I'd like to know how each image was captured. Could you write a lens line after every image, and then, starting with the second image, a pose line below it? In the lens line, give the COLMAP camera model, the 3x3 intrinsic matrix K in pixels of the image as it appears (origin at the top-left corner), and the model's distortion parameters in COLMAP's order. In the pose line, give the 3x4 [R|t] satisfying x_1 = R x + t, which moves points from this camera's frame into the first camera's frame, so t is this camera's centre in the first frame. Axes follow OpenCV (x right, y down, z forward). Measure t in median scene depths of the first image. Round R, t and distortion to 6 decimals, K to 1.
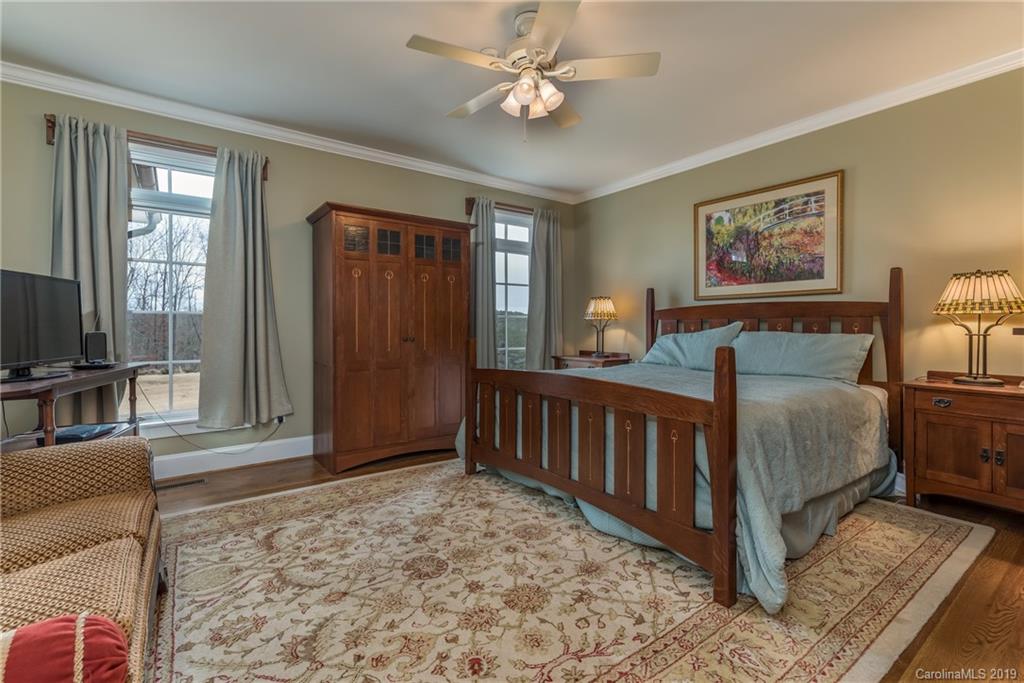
lens RADIAL K [[455.3, 0, 512.7], [0, 455.3, 343.9], [0, 0, 1]] dist [0.013338, -0.000063]
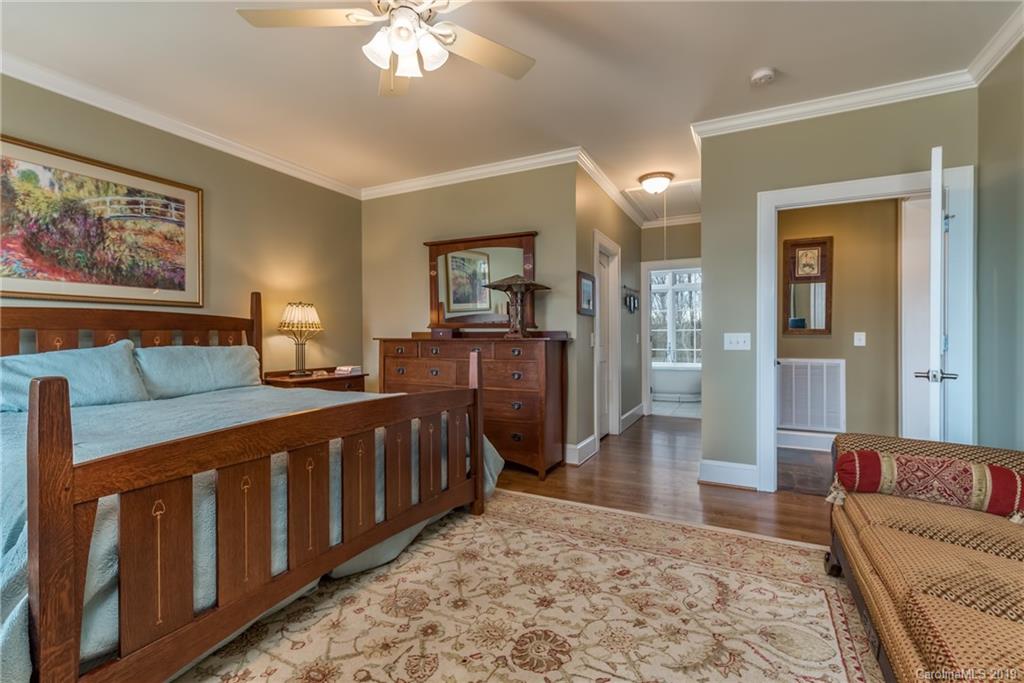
lens RADIAL K [[455.3, 0, 512.7], [0, 455.3, 343.9], [0, 0, 1]] dist [0.013338, -0.000063]
pose [[-0.440404, -0.010918, 0.897733, -0.691593], [0.044443, 0.998435, 0.033945, -0.042024], [-0.896699, 0.054847, -0.439230, 1.094244]]
